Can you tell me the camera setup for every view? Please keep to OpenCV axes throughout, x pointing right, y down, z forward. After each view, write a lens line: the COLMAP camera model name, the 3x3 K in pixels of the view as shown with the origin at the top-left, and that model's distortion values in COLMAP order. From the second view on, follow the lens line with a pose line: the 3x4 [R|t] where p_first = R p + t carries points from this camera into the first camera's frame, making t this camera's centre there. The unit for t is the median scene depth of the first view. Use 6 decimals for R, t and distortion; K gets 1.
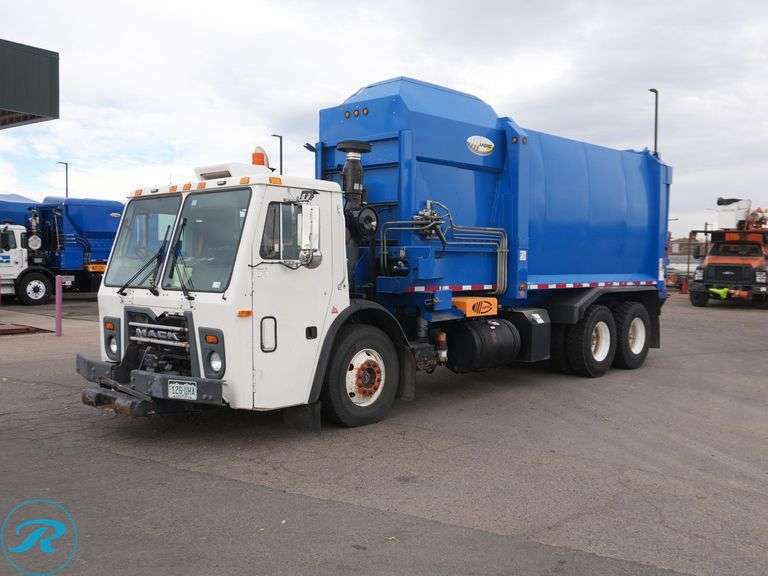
lens RADIAL K [[774.0, 0, 383.6], [0, 774.0, 281.7], [0, 0, 1]] dist [-0.004866, 0.000000]
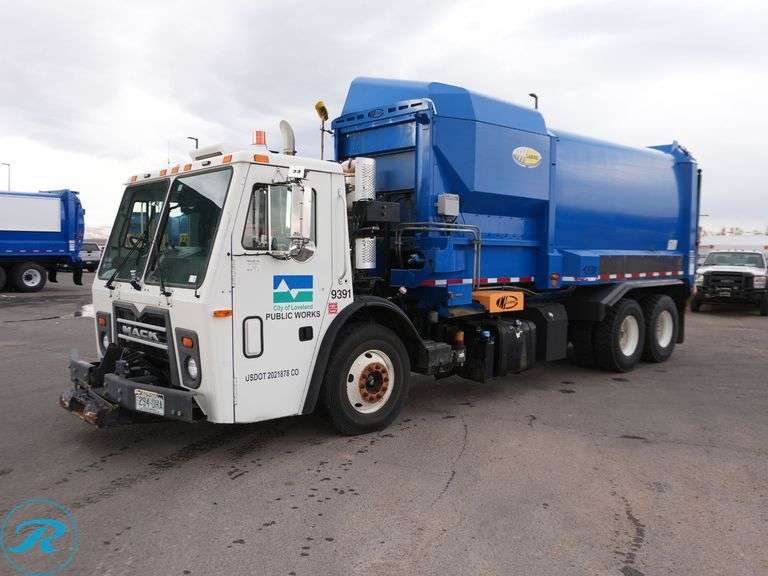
lens RADIAL K [[659.4, 0, 376.2], [0, 659.4, 289.1], [0, 0, 1]] dist [-0.073209, -0.003061]
pose [[0.996730, 0.006306, -0.080553, 0.044102], [-0.003871, 0.999532, 0.030360, -0.007569], [0.080707, -0.029949, 0.996288, 0.262385]]
